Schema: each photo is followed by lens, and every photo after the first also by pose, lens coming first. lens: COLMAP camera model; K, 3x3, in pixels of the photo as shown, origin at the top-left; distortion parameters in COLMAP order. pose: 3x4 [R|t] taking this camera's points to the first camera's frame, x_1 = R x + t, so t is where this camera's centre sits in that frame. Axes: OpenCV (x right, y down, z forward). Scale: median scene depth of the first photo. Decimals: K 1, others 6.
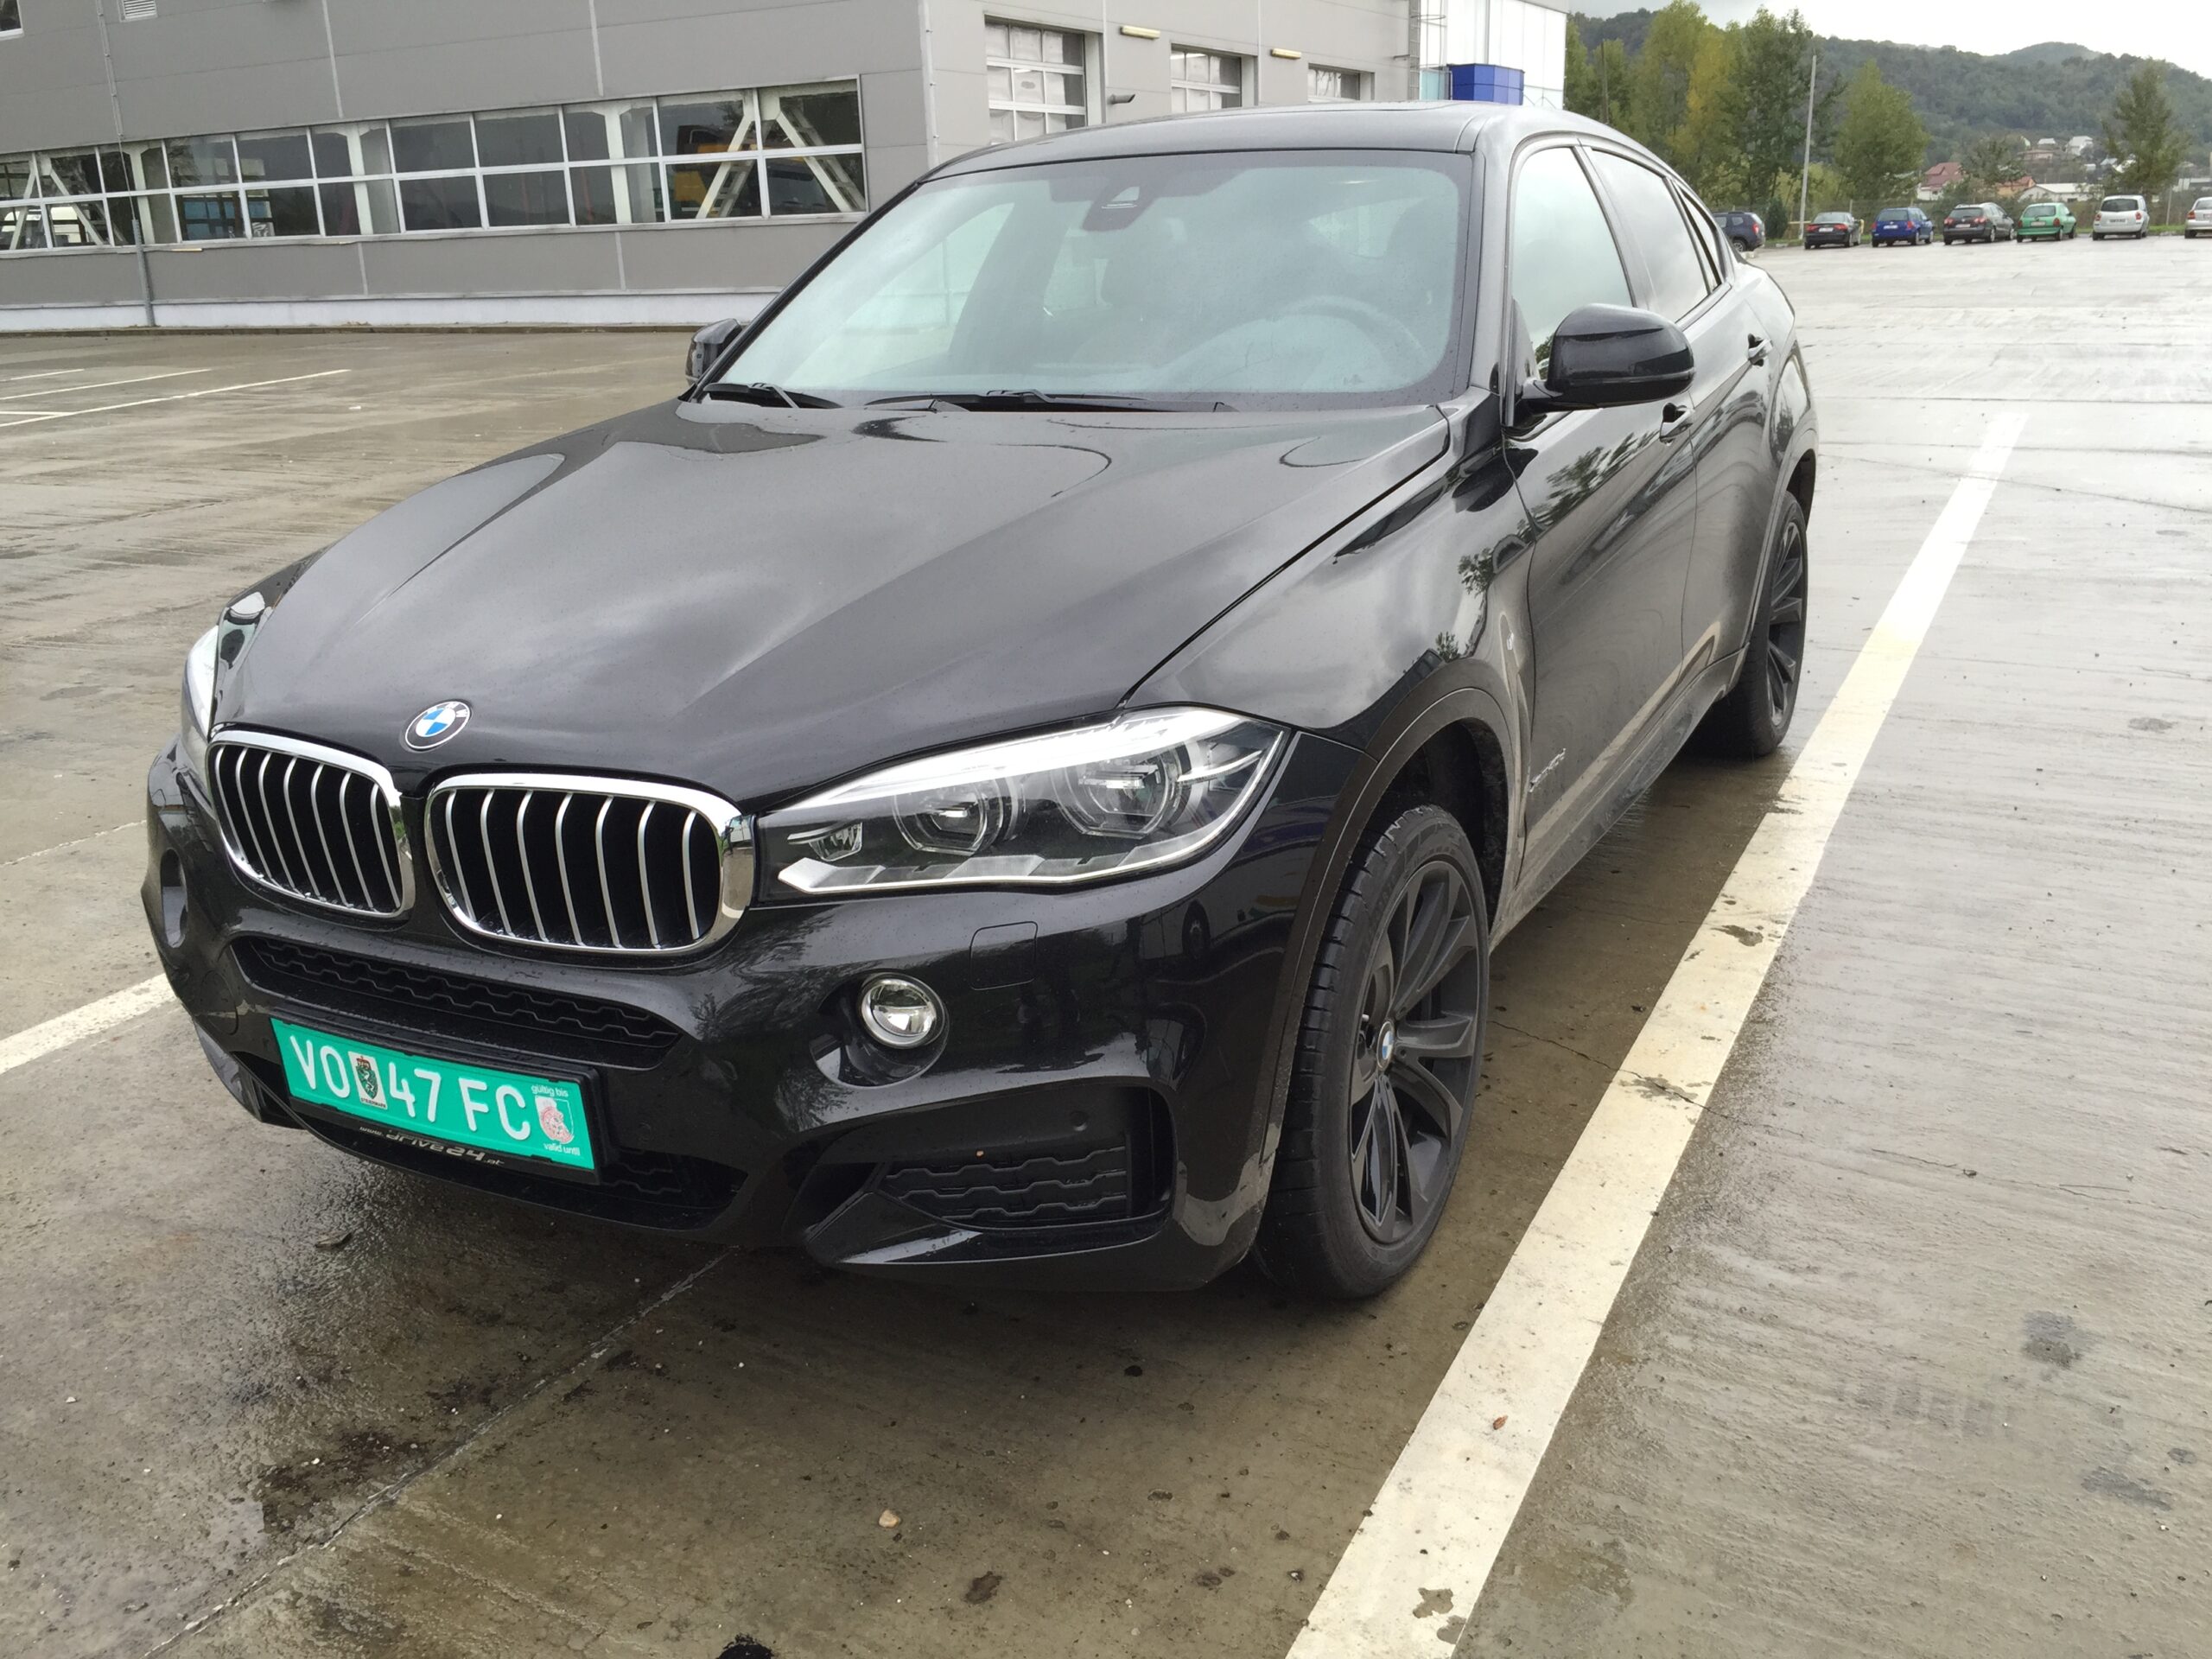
lens RADIAL K [[1896.4, 0, 1099.8], [0, 1896.4, 835.4], [0, 0, 1]] dist [0.077152, -0.106555]
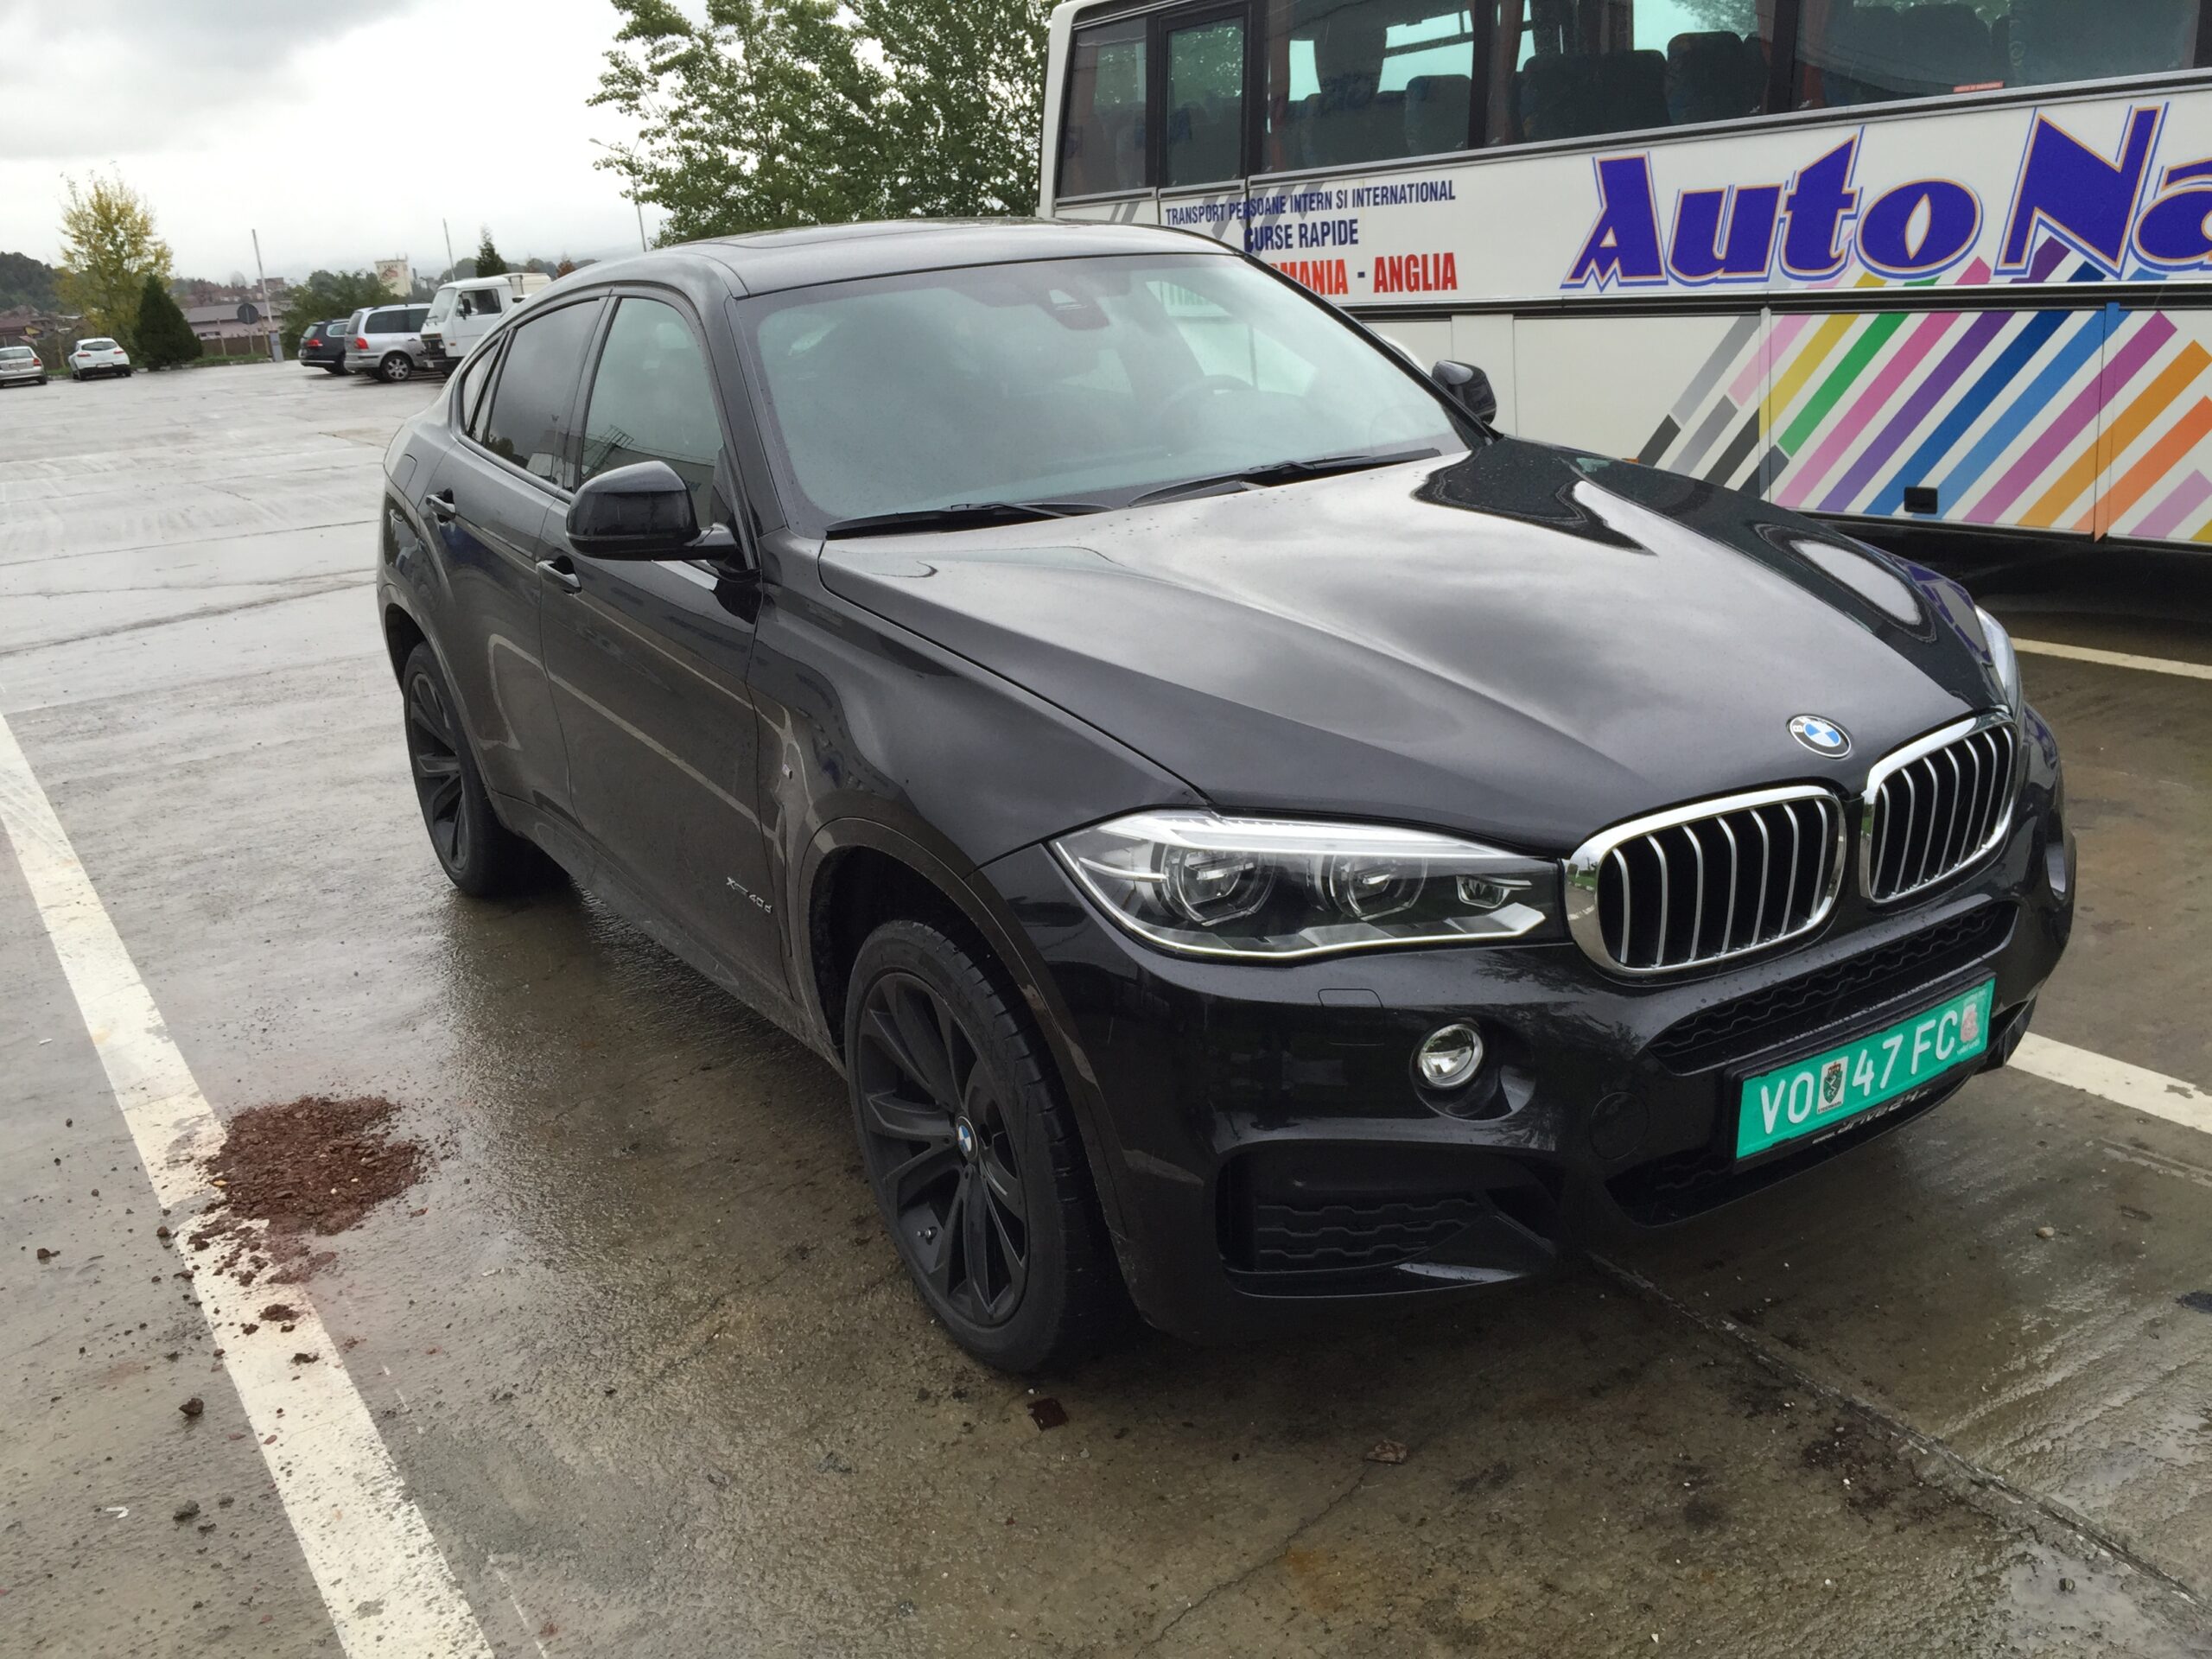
lens RADIAL K [[1896.4, 0, 1145.9], [0, 1896.4, 839.3], [0, 0, 1]] dist [0.077152, -0.106555]
pose [[0.483898, -0.258311, 0.836133, -1.415671], [0.316676, 0.942381, 0.107863, -0.234147], [-0.815818, 0.212589, 0.537817, 0.713304]]
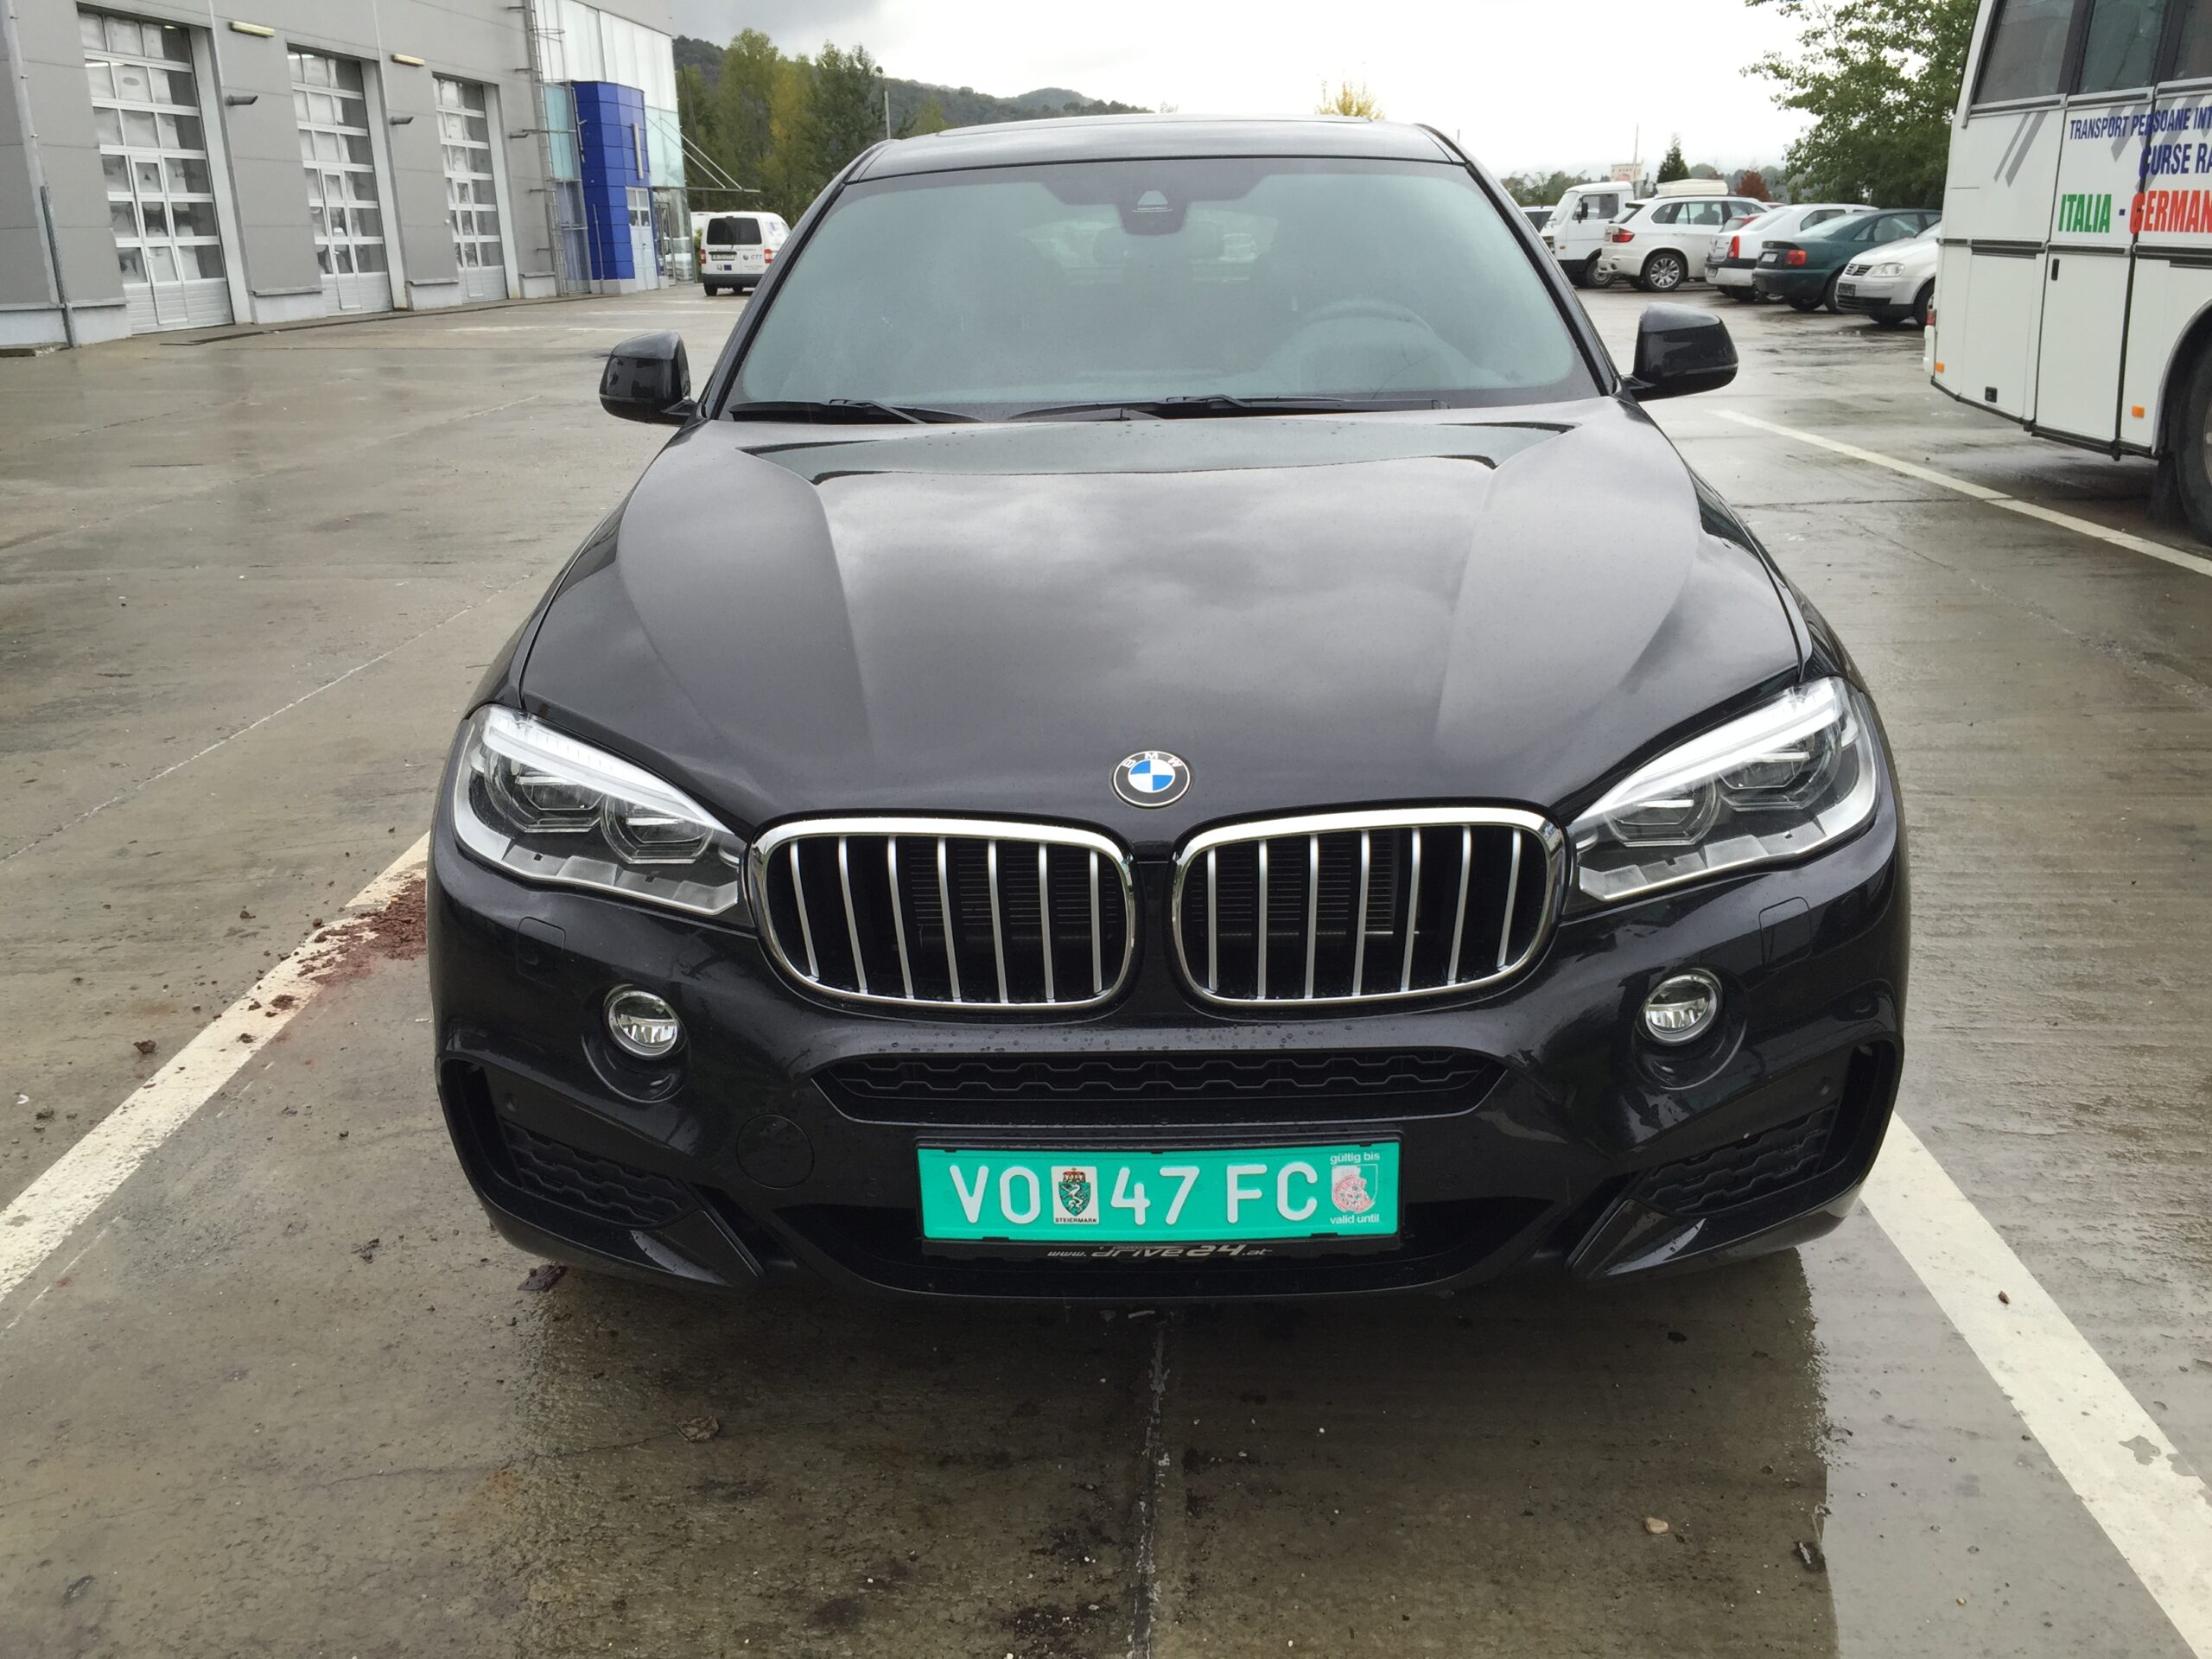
lens RADIAL K [[1896.4, 0, 1114.0], [0, 1896.4, 834.3], [0, 0, 1]] dist [0.077152, -0.106555]
pose [[0.895007, -0.124729, 0.428258, -0.717030], [0.129450, 0.991419, 0.018215, -0.048270], [-0.426855, 0.039135, 0.903473, 0.205444]]
